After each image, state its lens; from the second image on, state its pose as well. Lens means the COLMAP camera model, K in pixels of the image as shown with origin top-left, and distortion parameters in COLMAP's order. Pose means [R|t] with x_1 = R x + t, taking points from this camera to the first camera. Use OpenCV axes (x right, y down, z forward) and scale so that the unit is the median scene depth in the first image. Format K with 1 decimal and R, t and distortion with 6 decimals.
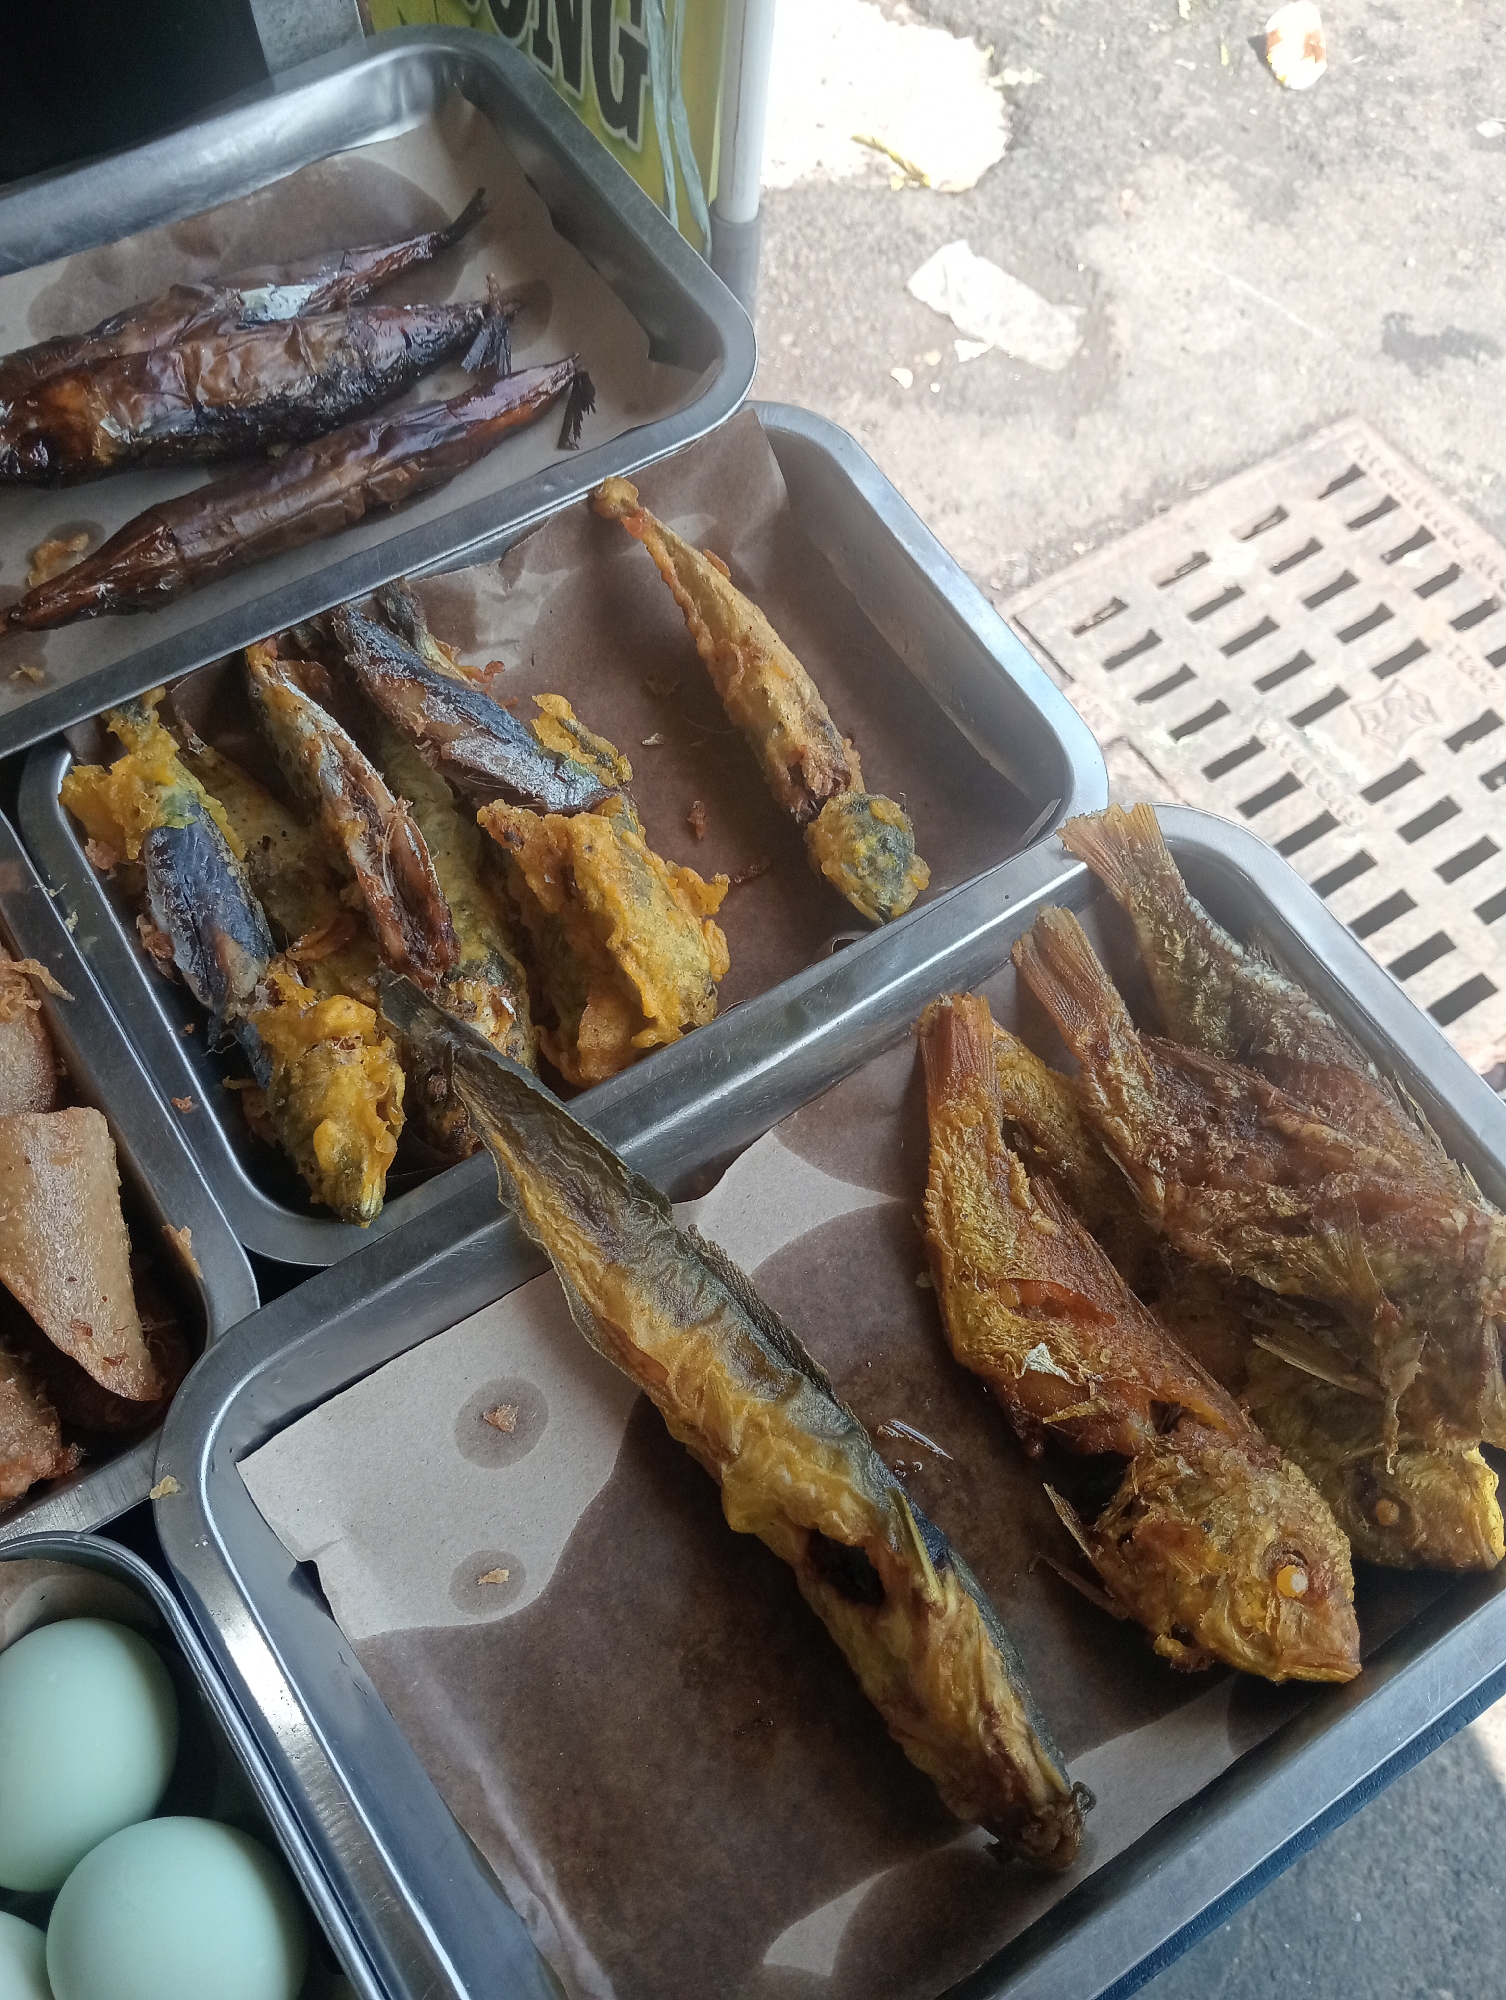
lens RADIAL K [[1642.7, 0, 765.3], [0, 1642.7, 1018.8], [0, 0, 1]] dist [0.048778, -0.126195]
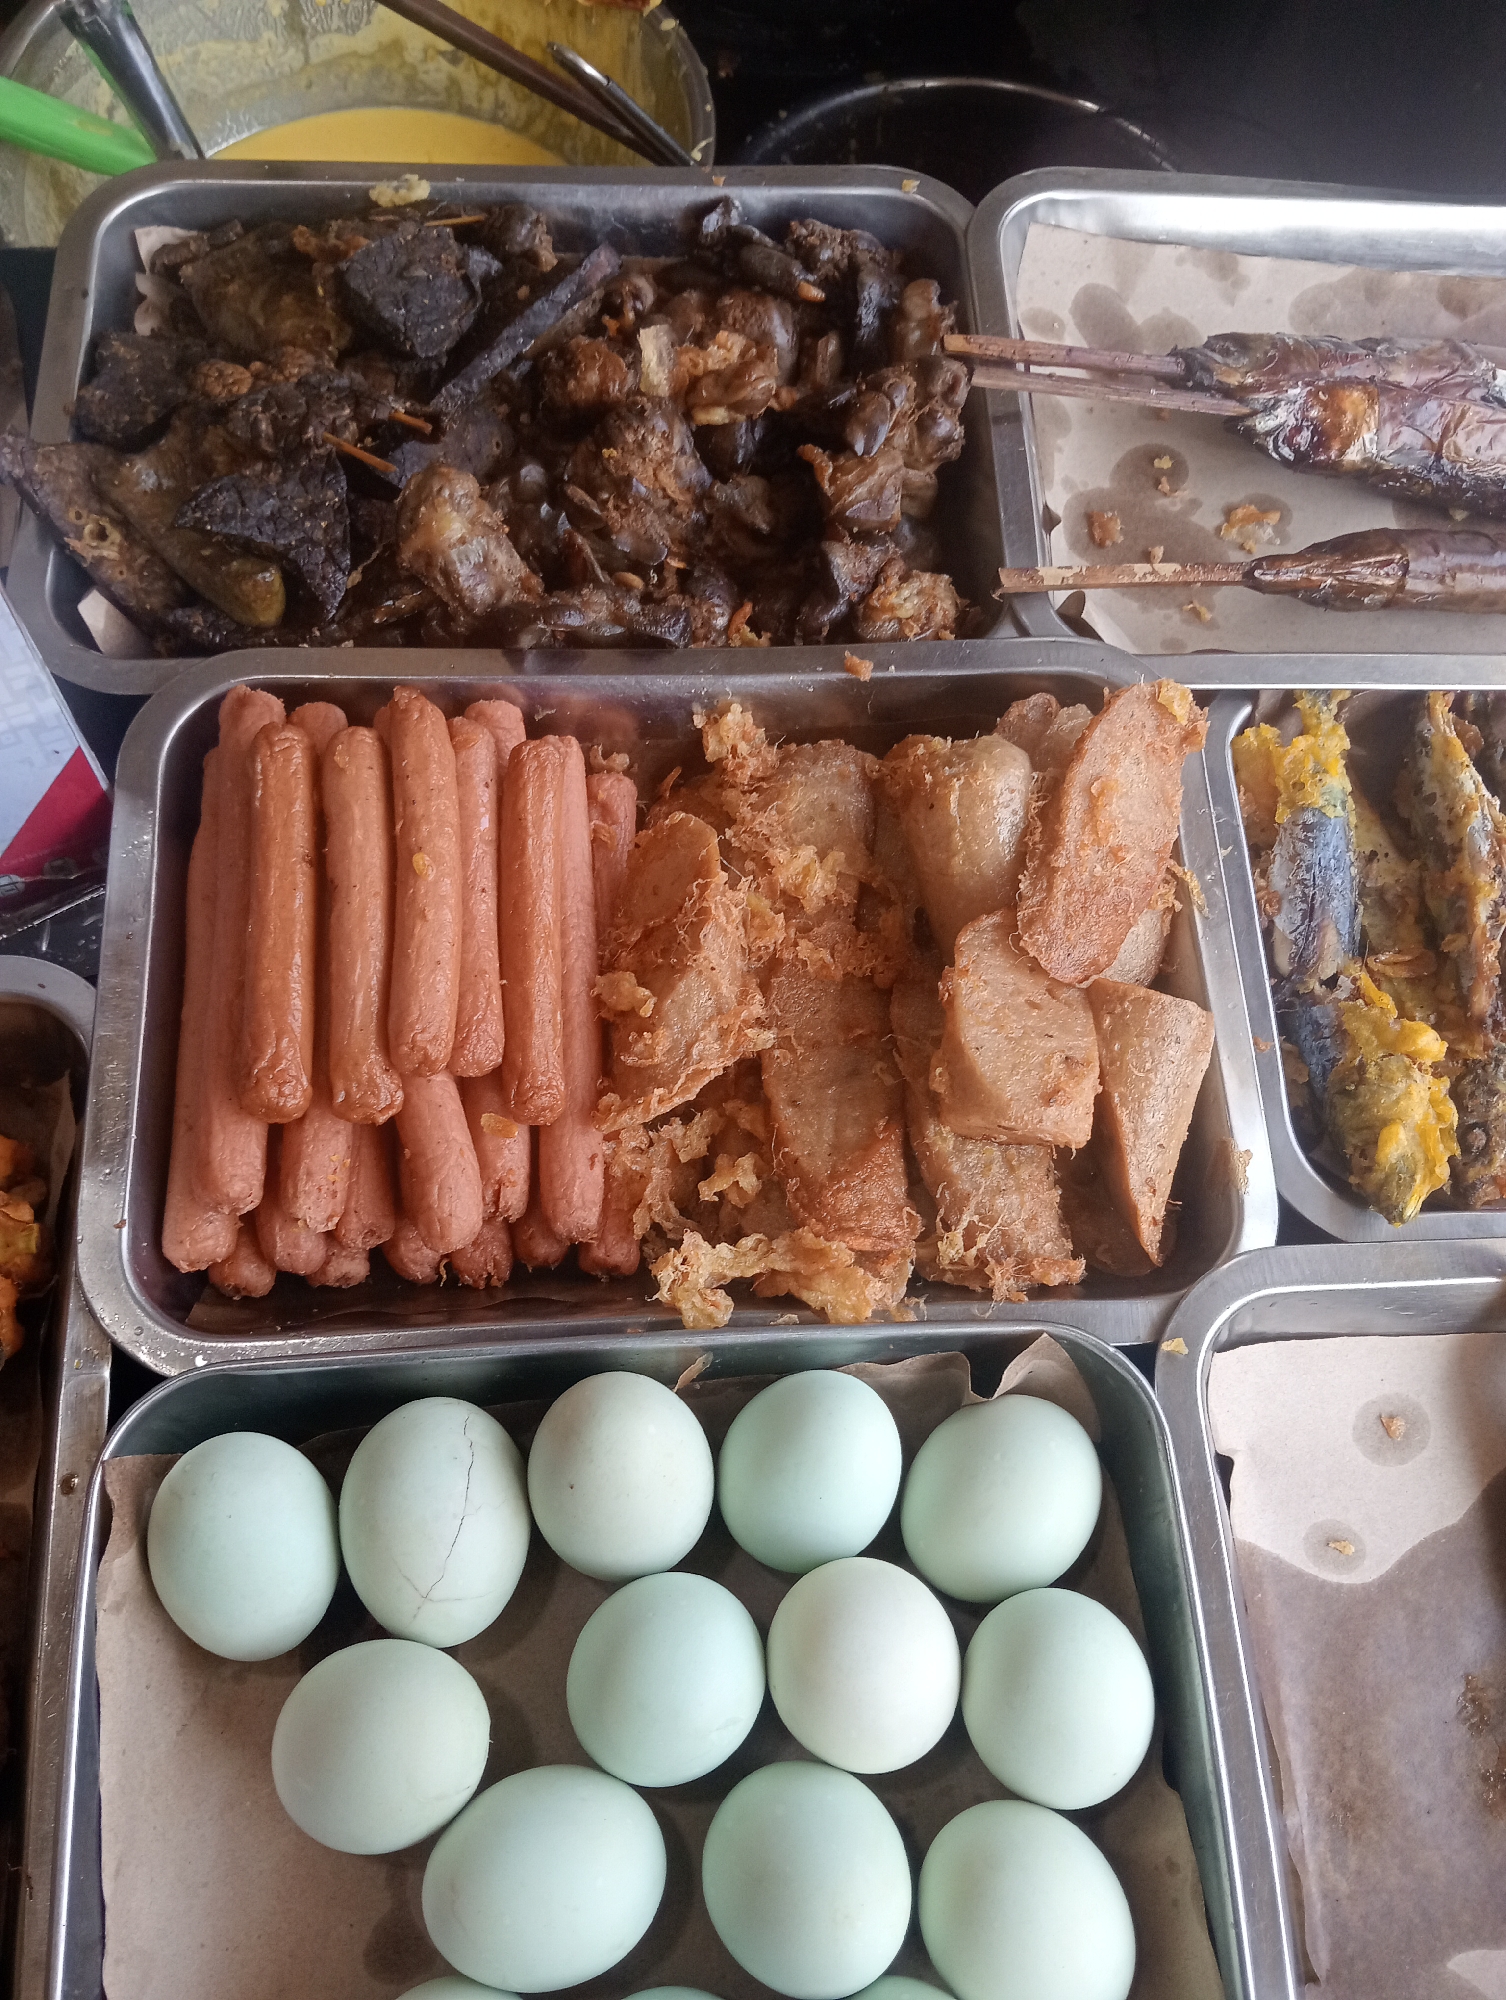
lens RADIAL K [[1642.7, 0, 764.0], [0, 1642.7, 1010.3], [0, 0, 1]] dist [0.048778, -0.126195]
pose [[0.871838, 0.469801, -0.138509, -0.471050], [-0.465715, 0.882717, 0.062620, 0.110779], [0.151683, 0.009911, 0.988379, -0.174756]]
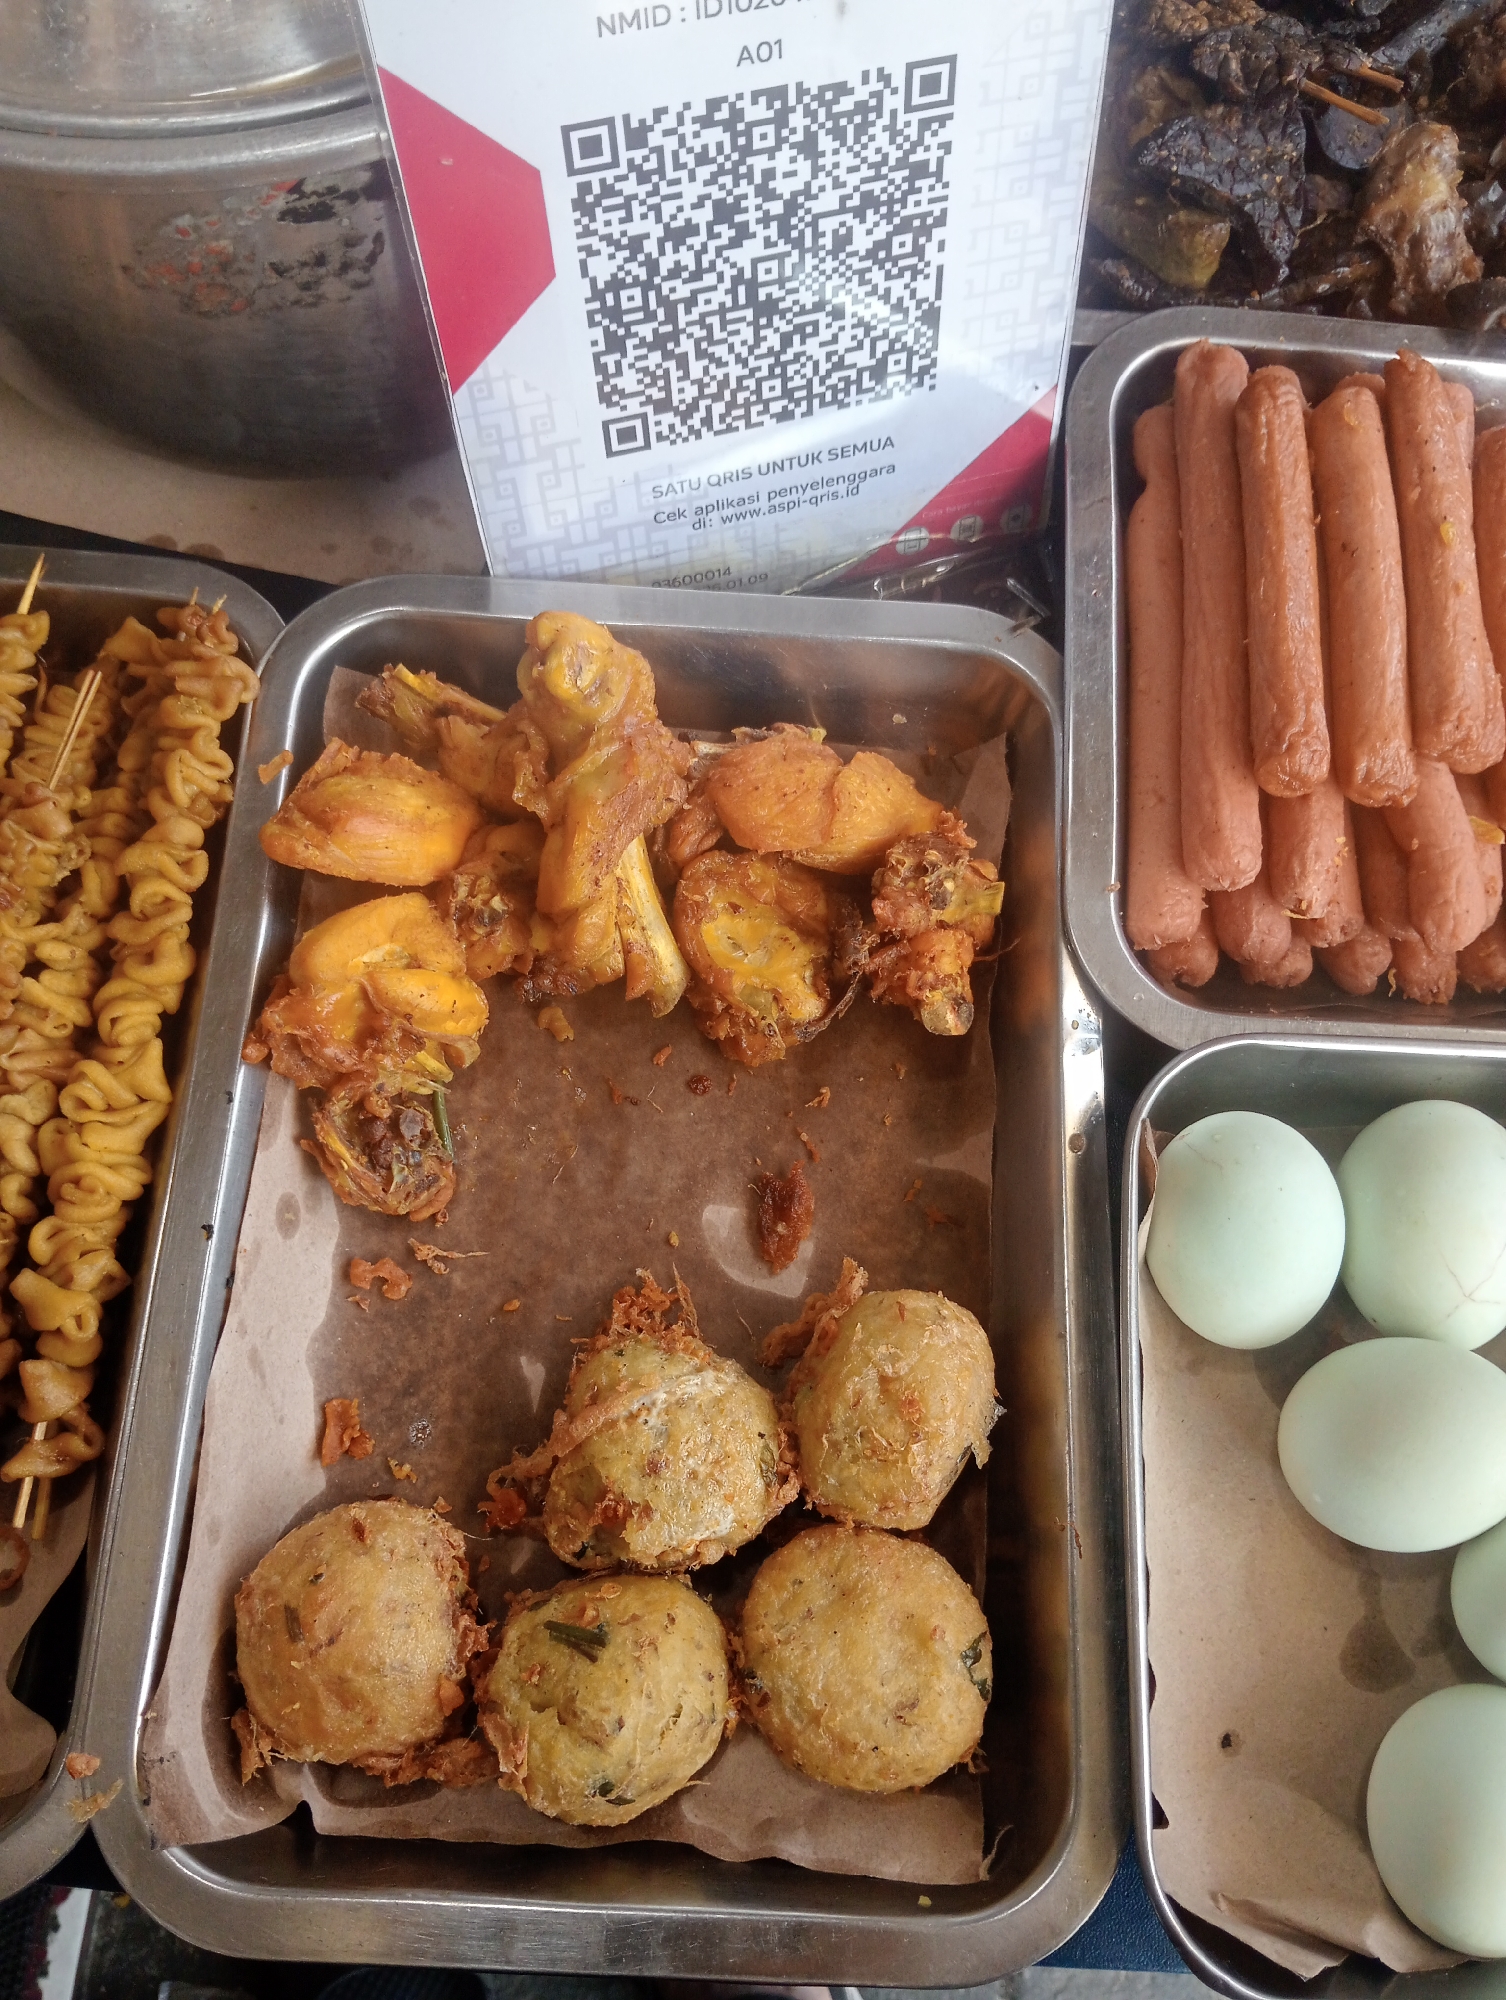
lens RADIAL K [[1642.7, 0, 757.3], [0, 1642.7, 1004.7], [0, 0, 1]] dist [0.048778, -0.126195]
pose [[0.814336, 0.560345, -0.151231, -0.860103], [-0.542132, 0.827417, 0.146538, 0.483554], [0.207243, -0.037344, 0.977576, -0.214731]]
